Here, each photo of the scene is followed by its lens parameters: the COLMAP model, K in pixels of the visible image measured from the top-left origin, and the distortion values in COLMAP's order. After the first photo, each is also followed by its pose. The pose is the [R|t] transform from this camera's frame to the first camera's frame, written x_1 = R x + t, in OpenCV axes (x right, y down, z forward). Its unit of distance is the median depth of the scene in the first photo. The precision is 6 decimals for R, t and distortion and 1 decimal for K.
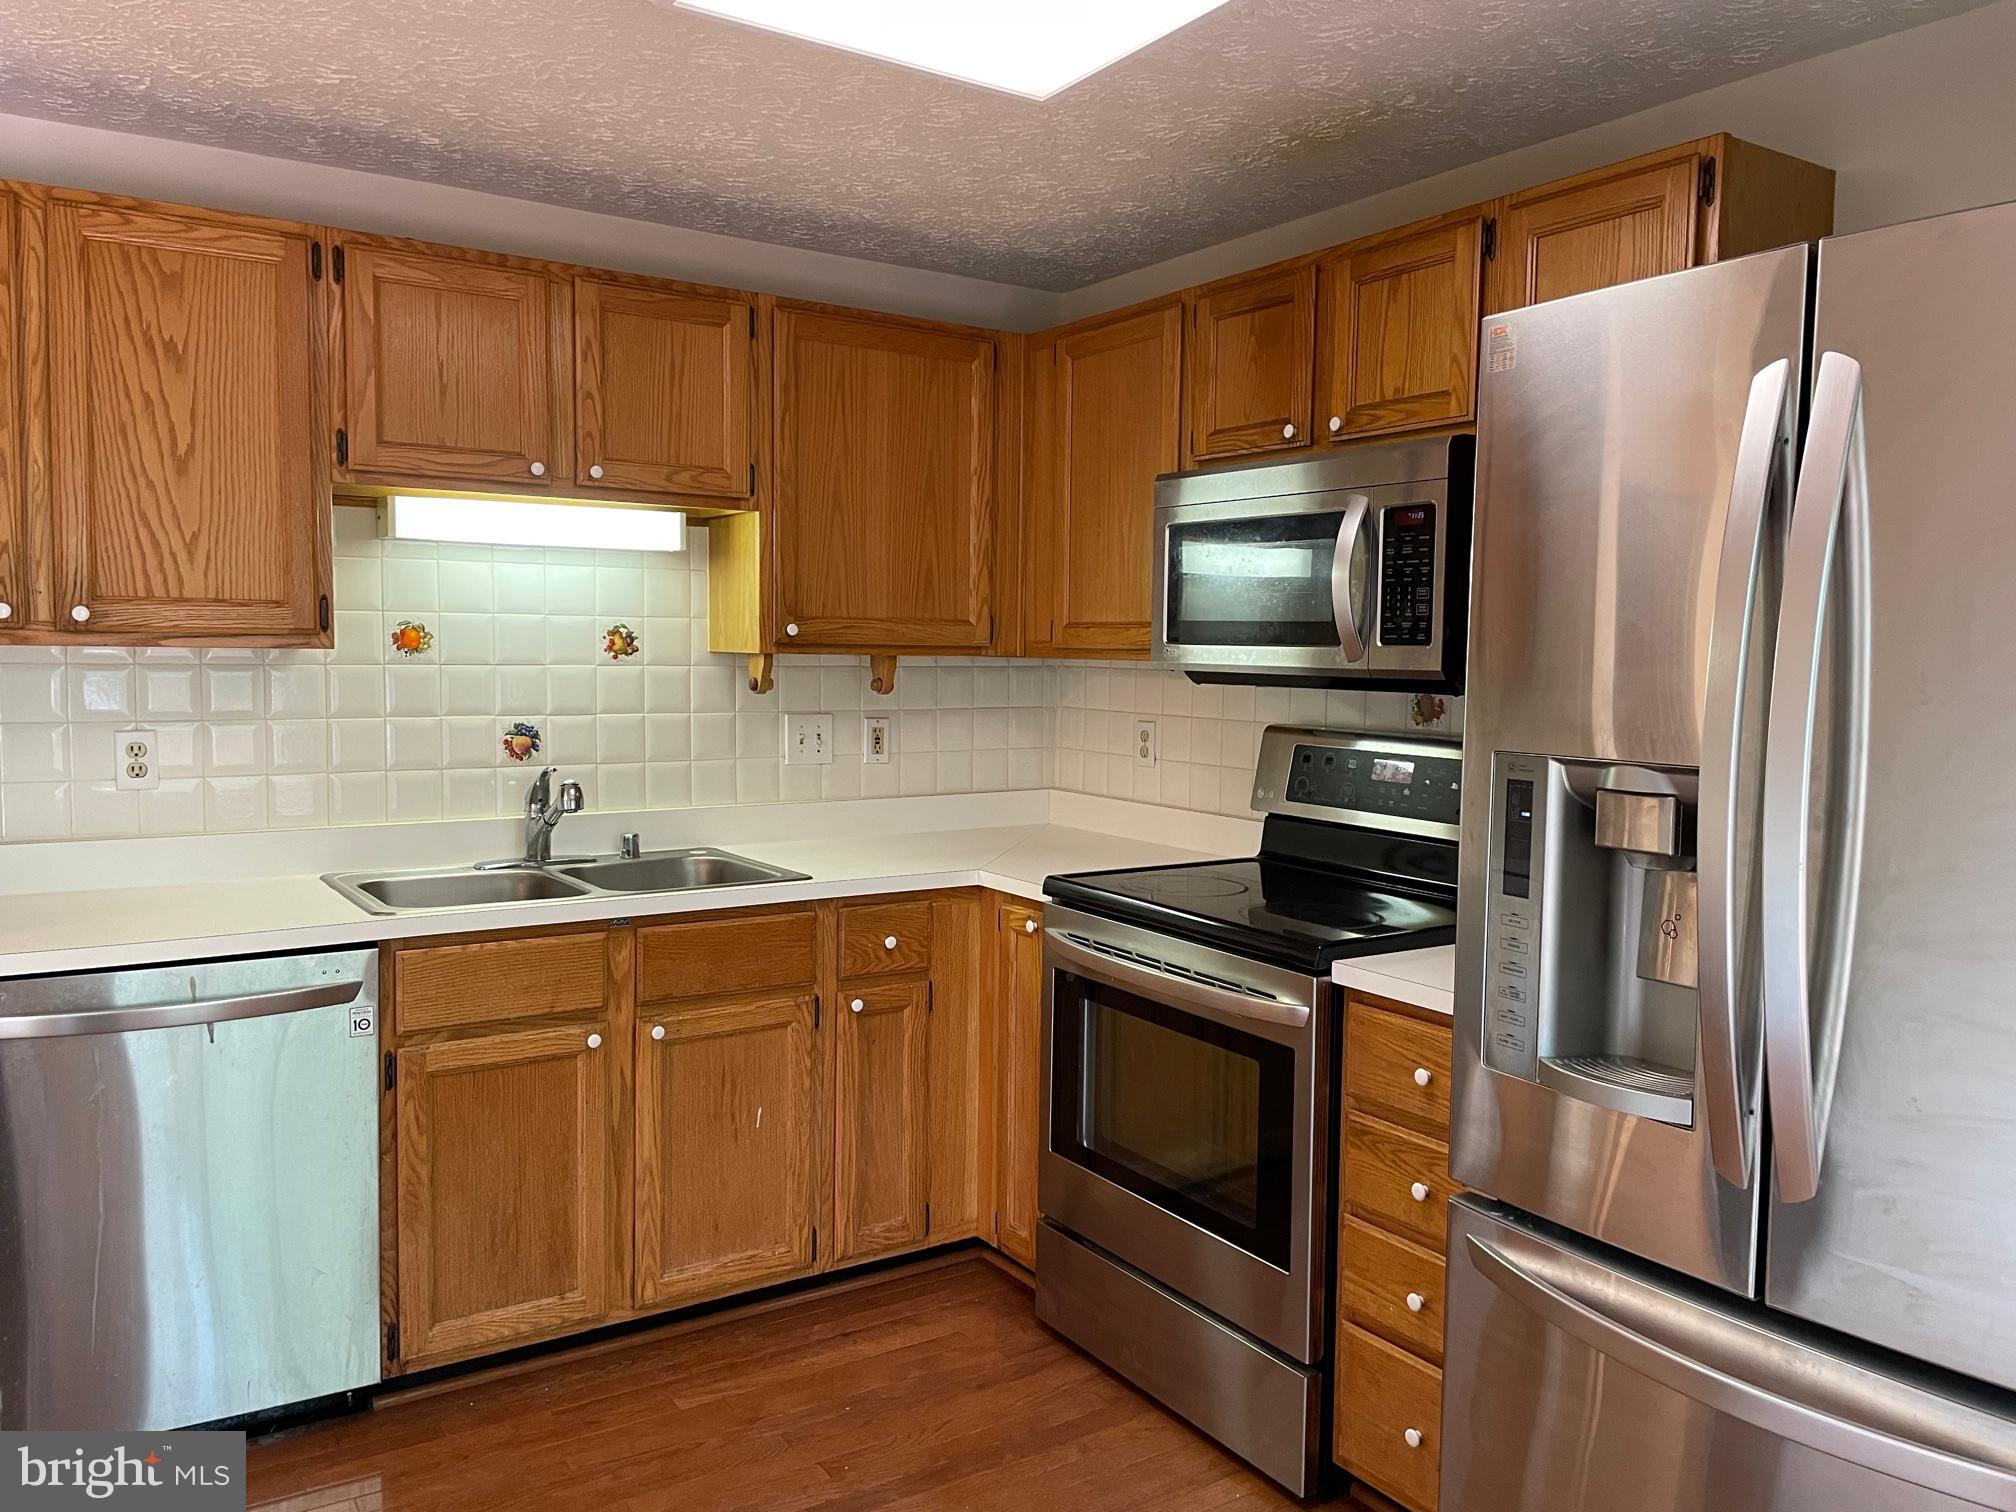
lens RADIAL K [[1529.8, 0, 1021.3], [0, 1529.8, 752.2], [0, 0, 1]] dist [0.087733, -0.112348]
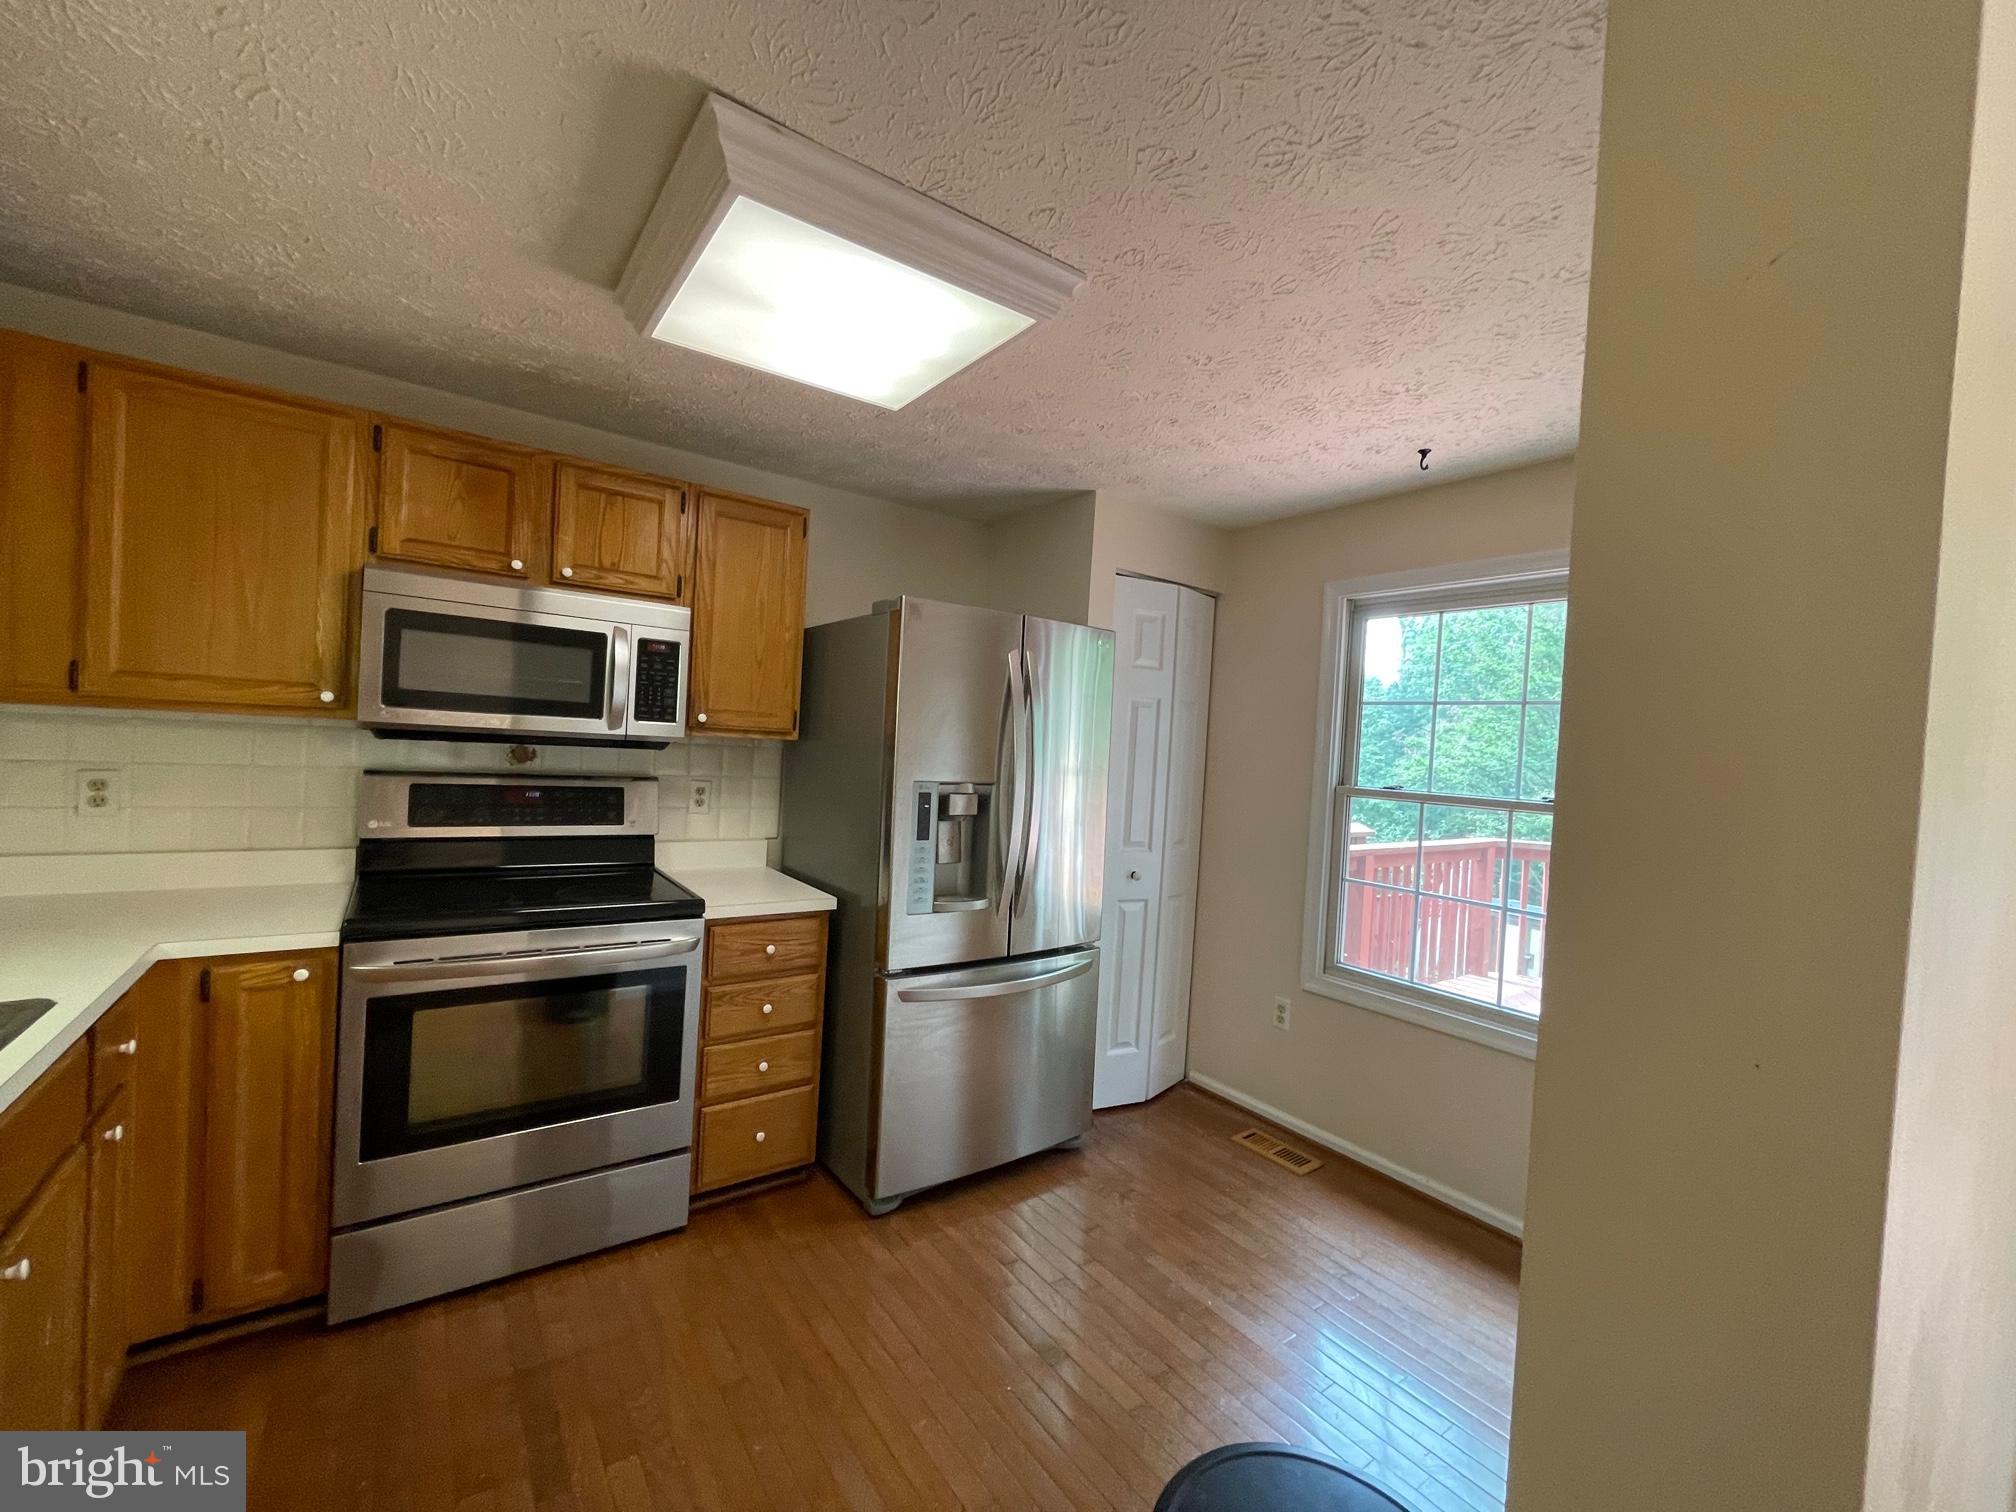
lens RADIAL K [[821.5, 0, 1012.0], [0, 821.5, 761.0], [0, 0, 1]] dist [-0.004681, 0.000664]
pose [[-0.048966, -0.040035, 0.997998, -0.589493], [0.012266, 0.999097, 0.040680, -0.050128], [-0.998725, 0.014233, -0.048430, 0.560498]]
